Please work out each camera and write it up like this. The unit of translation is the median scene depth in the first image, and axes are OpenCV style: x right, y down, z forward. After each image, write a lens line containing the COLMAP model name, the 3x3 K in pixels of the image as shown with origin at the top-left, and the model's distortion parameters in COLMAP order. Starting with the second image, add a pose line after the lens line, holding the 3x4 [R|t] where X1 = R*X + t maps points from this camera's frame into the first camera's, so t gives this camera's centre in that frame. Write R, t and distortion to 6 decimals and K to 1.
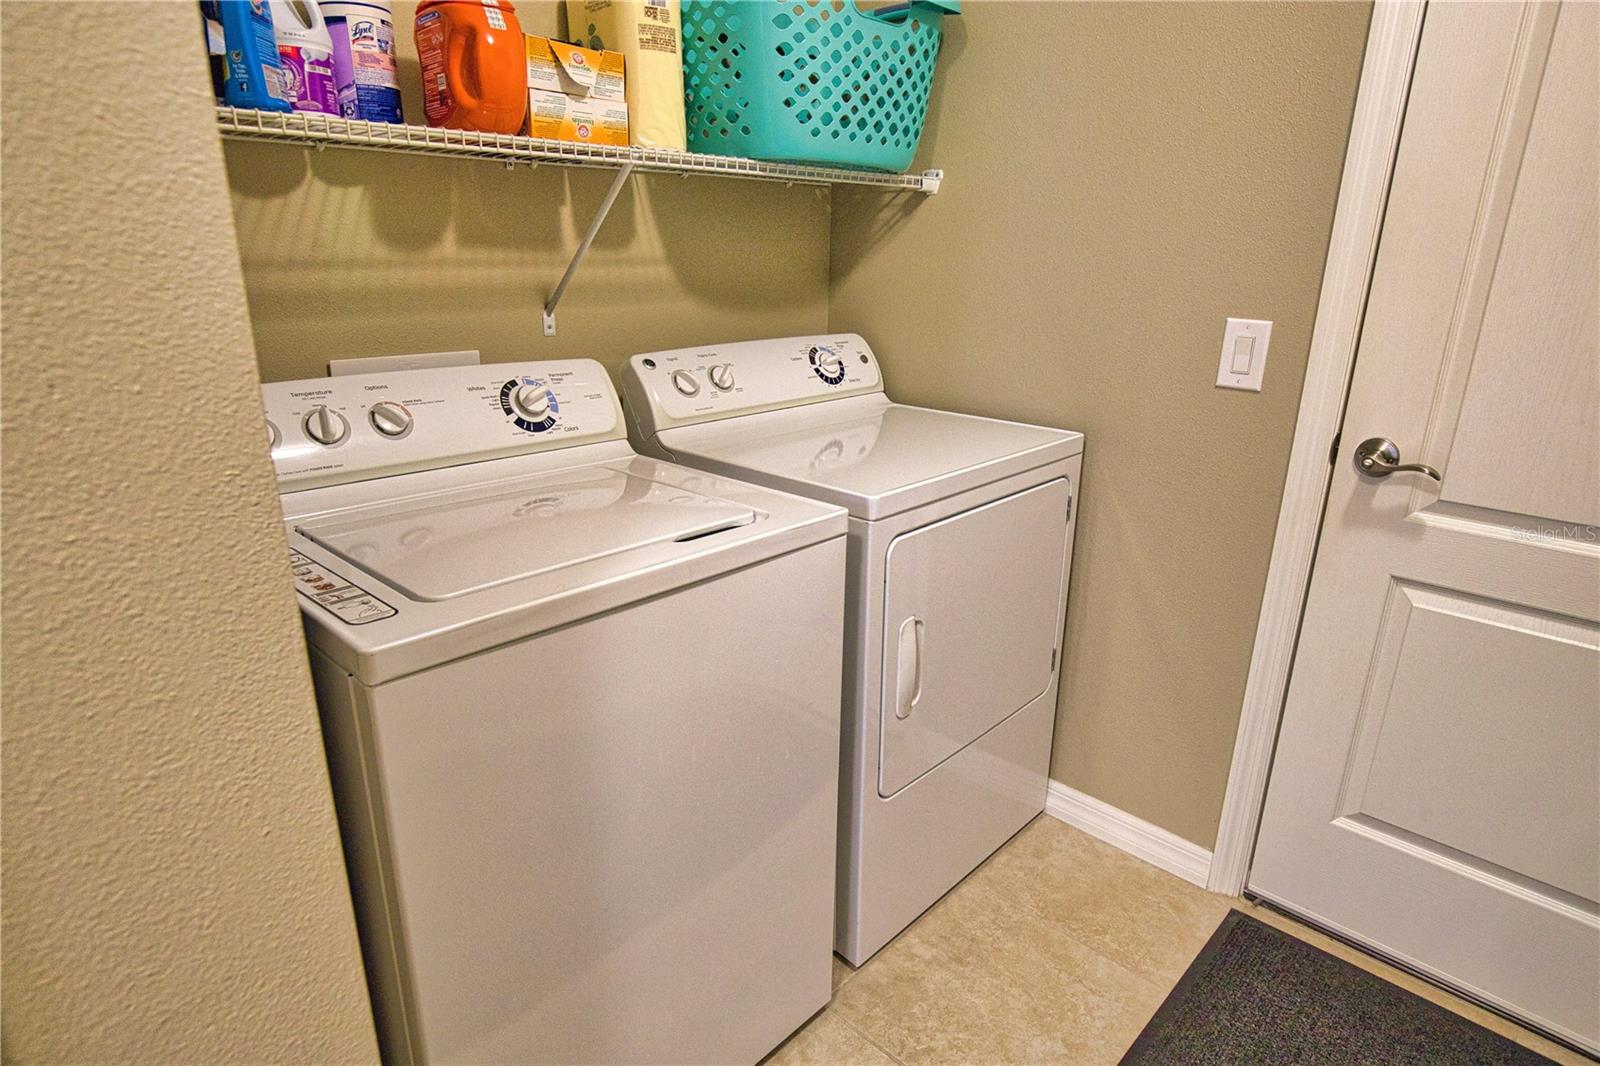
lens RADIAL K [[903.8, 0, 800.0], [0, 903.8, 533.0], [0, 0, 1]] dist [0.000439, 0.000170]
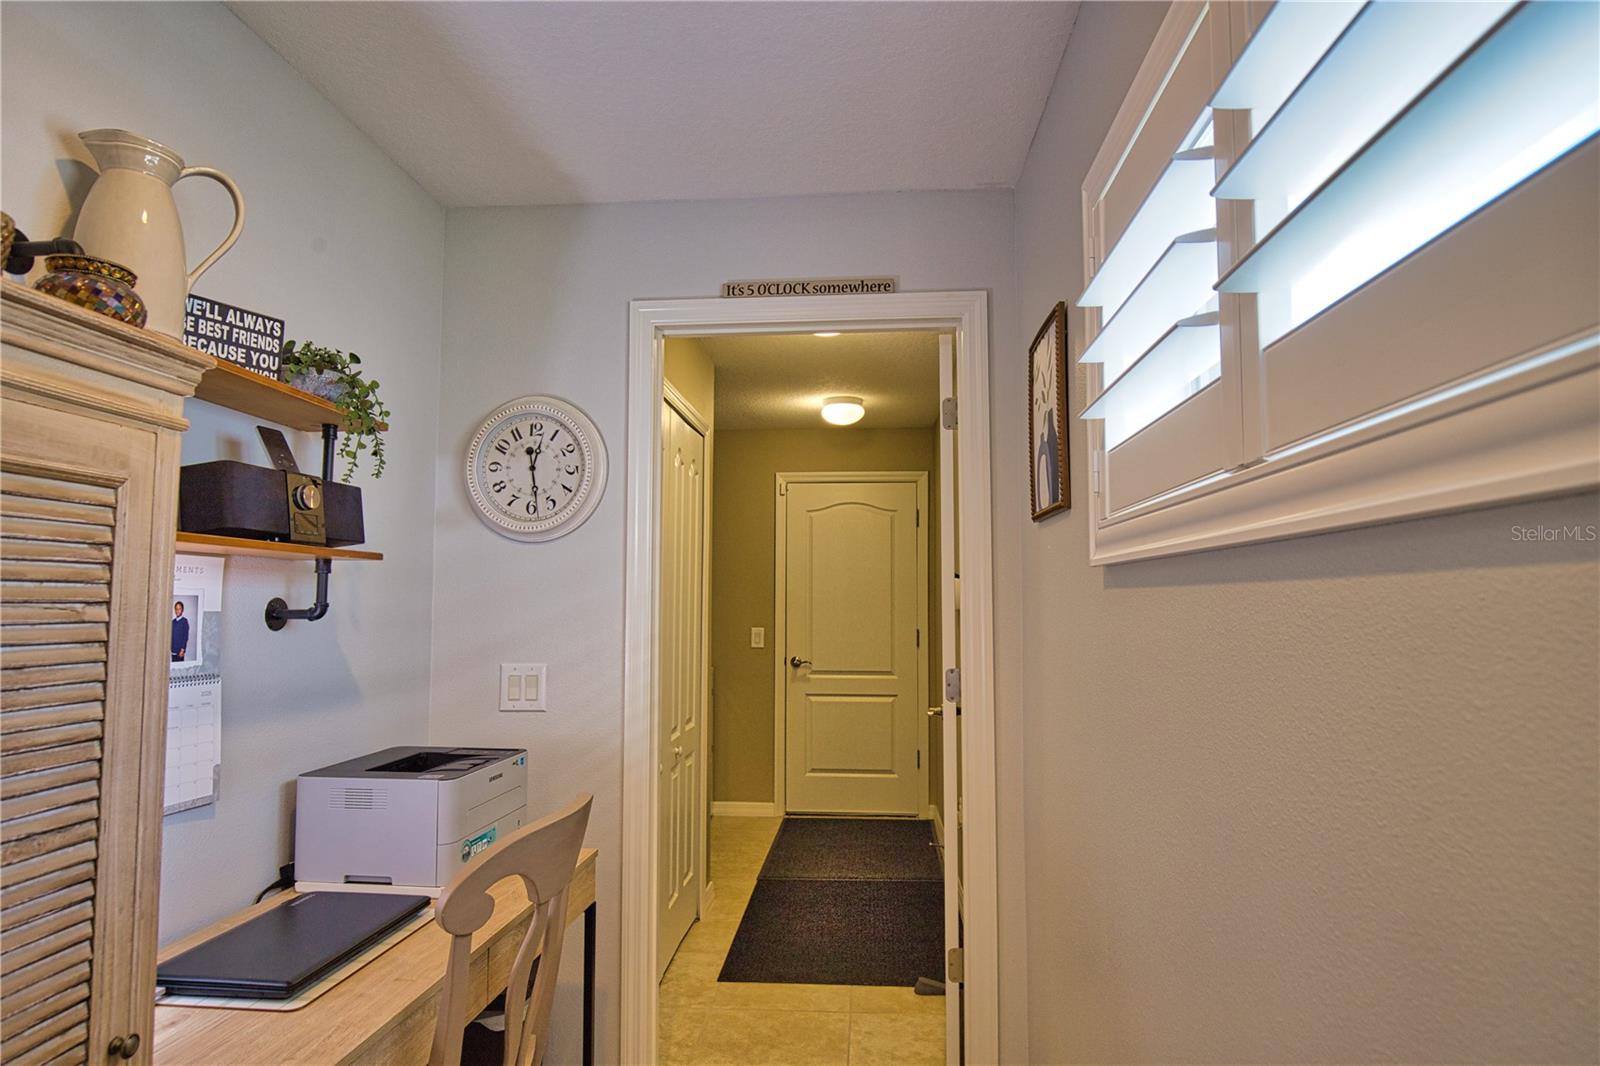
lens RADIAL K [[903.8, 0, 800.0], [0, 903.8, 533.0], [0, 0, 1]] dist [0.000439, 0.000170]
pose [[0.789598, 0.046042, 0.611894, -1.559727], [0.205173, 0.919978, -0.333983, 0.639957], [-0.578307, 0.389256, 0.716966, -1.779375]]
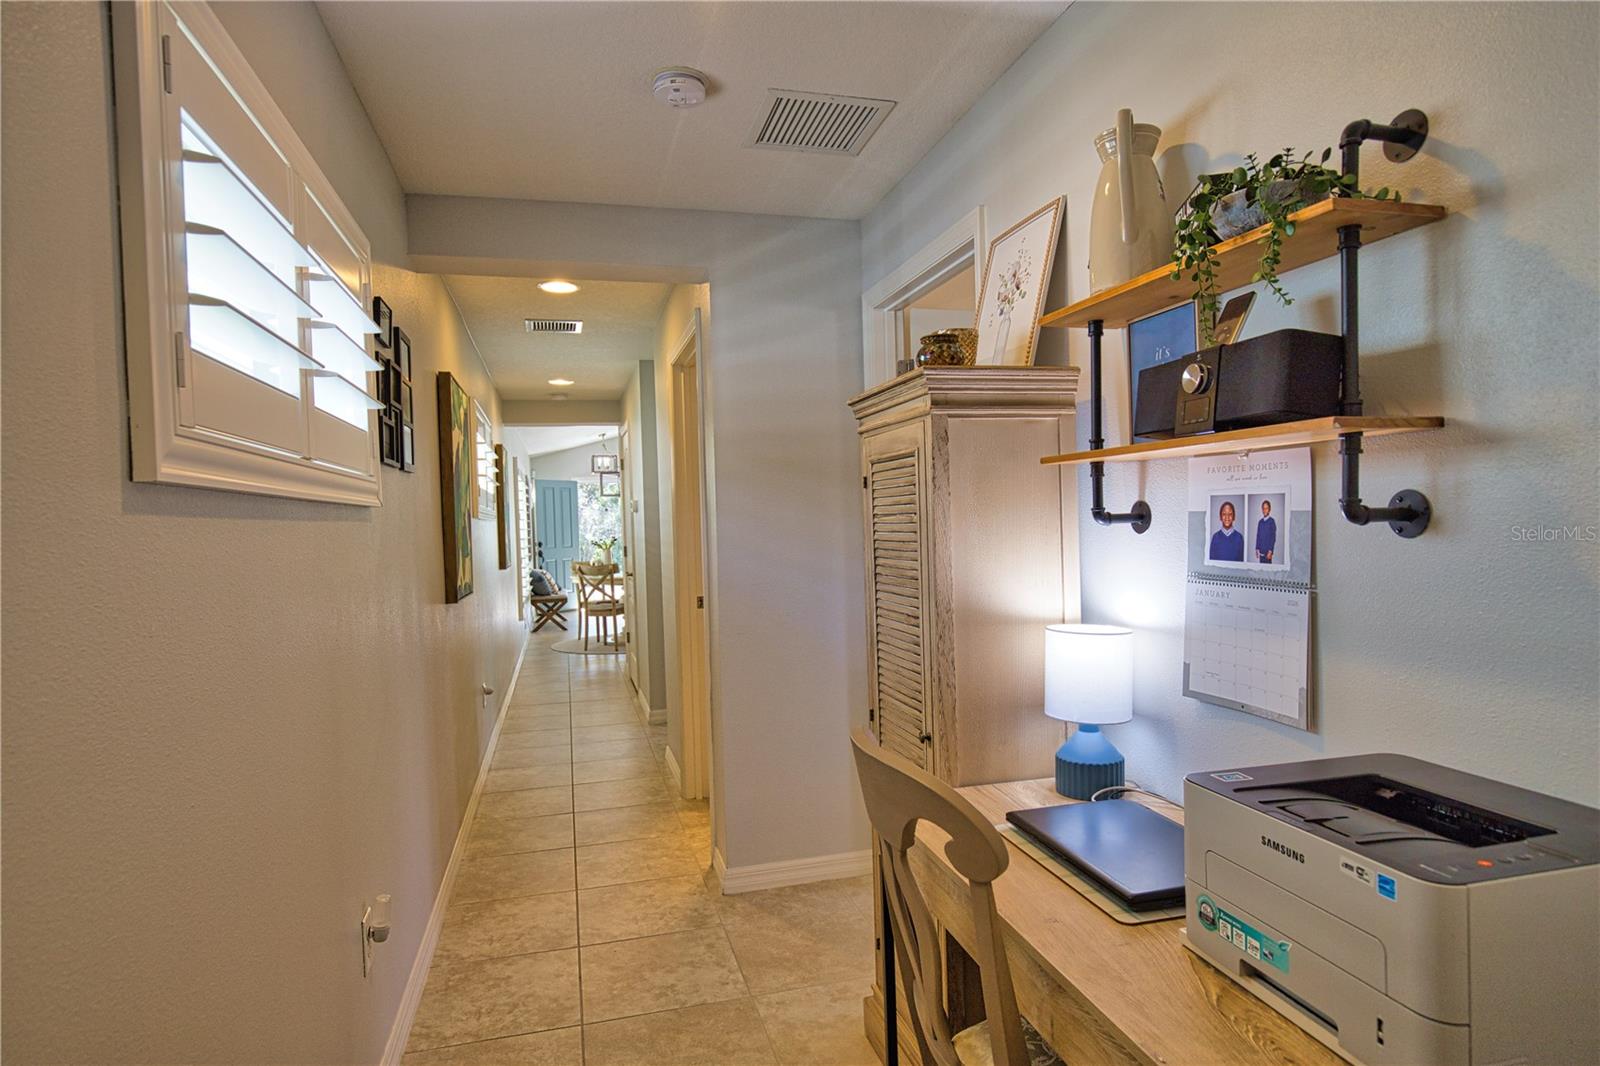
lens RADIAL K [[903.8, 0, 800.0], [0, 903.8, 533.0], [0, 0, 1]] dist [0.000439, 0.000170]
pose [[-0.529324, 0.033250, -0.847768, 2.517367], [-0.255381, 0.946645, 0.196582, -0.914602], [0.809071, 0.320560, -0.492590, 2.607804]]
